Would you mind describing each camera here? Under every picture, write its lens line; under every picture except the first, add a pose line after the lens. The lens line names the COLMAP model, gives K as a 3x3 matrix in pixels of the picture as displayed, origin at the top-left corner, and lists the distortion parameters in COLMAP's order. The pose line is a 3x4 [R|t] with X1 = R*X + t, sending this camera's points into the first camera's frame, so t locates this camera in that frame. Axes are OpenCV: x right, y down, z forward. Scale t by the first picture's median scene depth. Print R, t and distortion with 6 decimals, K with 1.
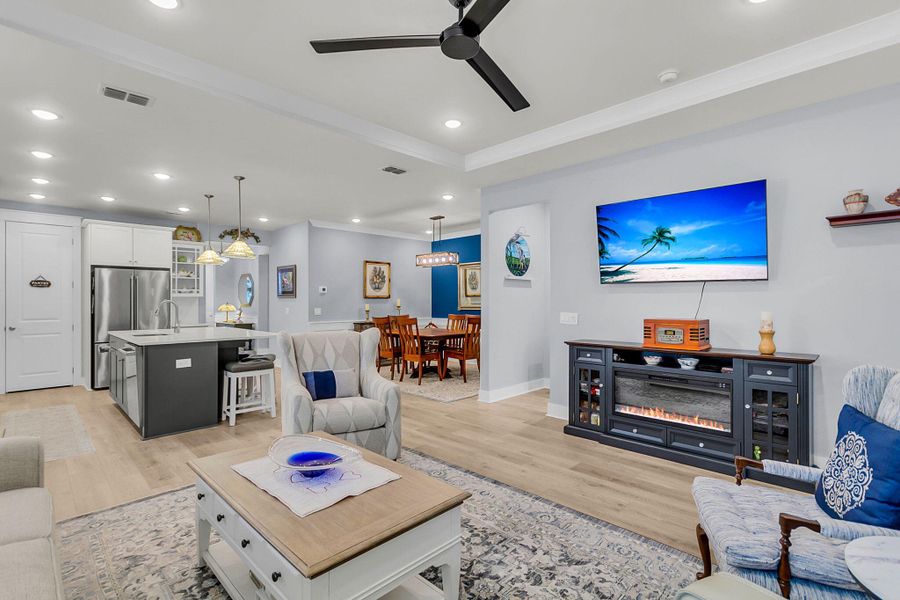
lens RADIAL K [[427.0, 0, 451.6], [0, 427.0, 292.6], [0, 0, 1]] dist [0.000078, 0.000112]
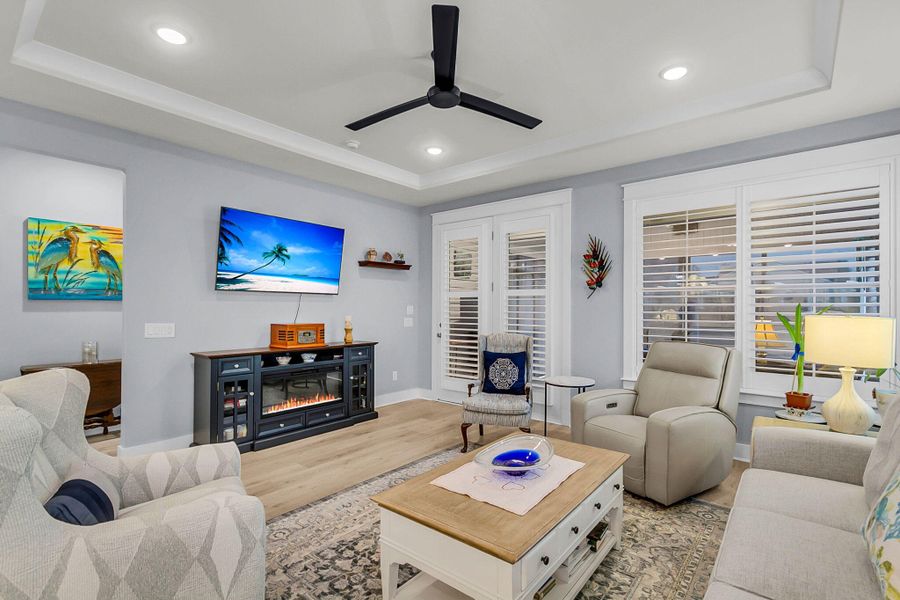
lens RADIAL K [[418.2, 0, 454.5], [0, 418.2, 304.9], [0, 0, 1]] dist [0.002766, 0.000568]
pose [[-0.095649, 0.006809, 0.995392, -0.686460], [-0.023319, 0.999687, -0.009079, 0.008343], [-0.995142, -0.024080, -0.095460, 0.645490]]
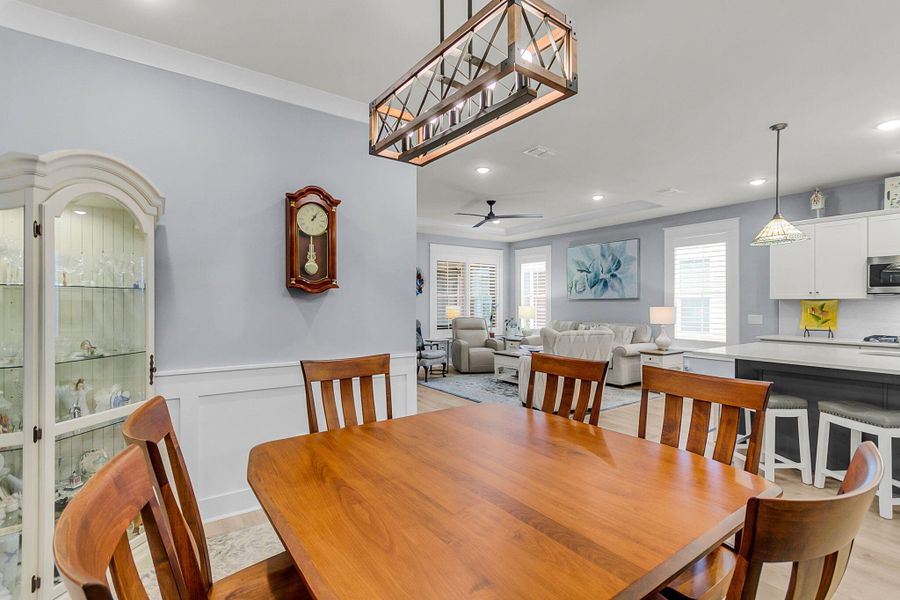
lens RADIAL K [[418.2, 0, 454.5], [0, 418.2, 304.9], [0, 0, 1]] dist [0.002766, 0.000568]
pose [[-0.985639, 0.001488, 0.168860, -0.129814], [-0.000986, 0.999893, -0.014564, 0.035069], [-0.168864, -0.014522, -0.985532, 2.334434]]
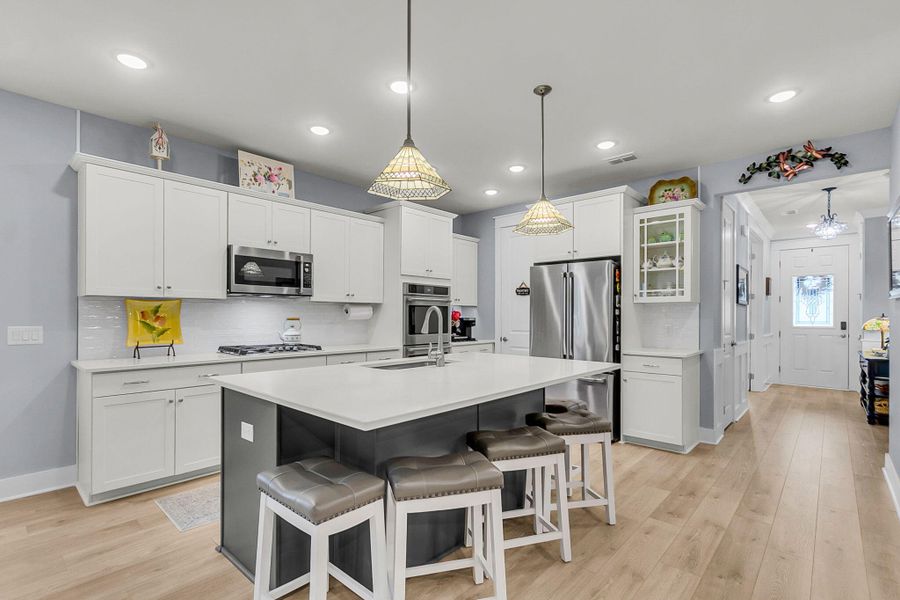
lens RADIAL K [[424.8, 0, 454.1], [0, 424.8, 312.6], [0, 0, 1]] dist [-0.000057, -0.000940]
pose [[0.054581, -0.002846, -0.998505, -0.146385], [0.017653, 0.999842, -0.001885, 0.038055], [0.998353, -0.017524, 0.054623, 1.361414]]
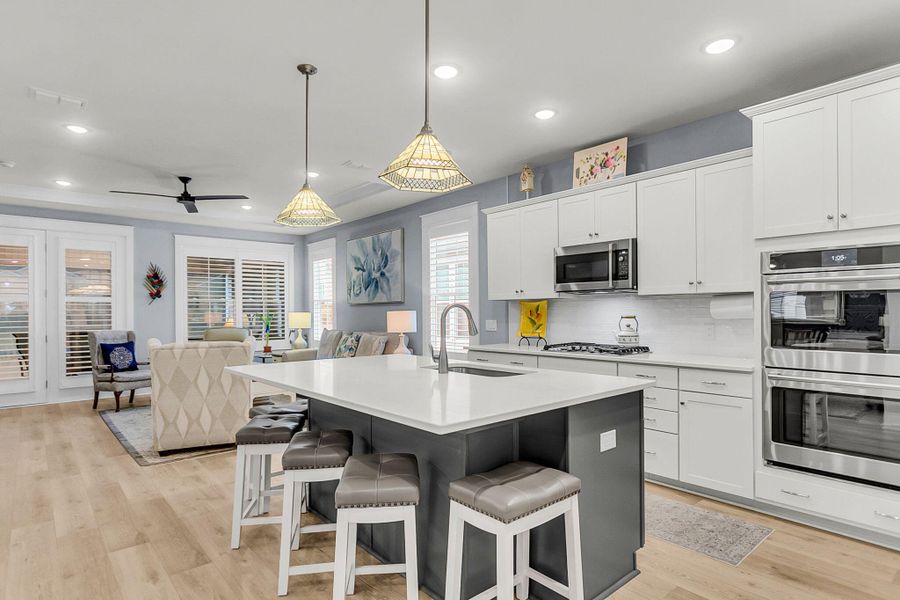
lens RADIAL K [[487.3, 0, 448.2], [0, 487.3, 306.8], [0, 0, 1]] dist [0.005000, 0.000847]
pose [[-0.997181, 0.010975, 0.074221, -0.943534], [0.008735, 0.999498, -0.030445, 0.051997], [-0.074518, -0.029711, -0.996777, 2.102198]]
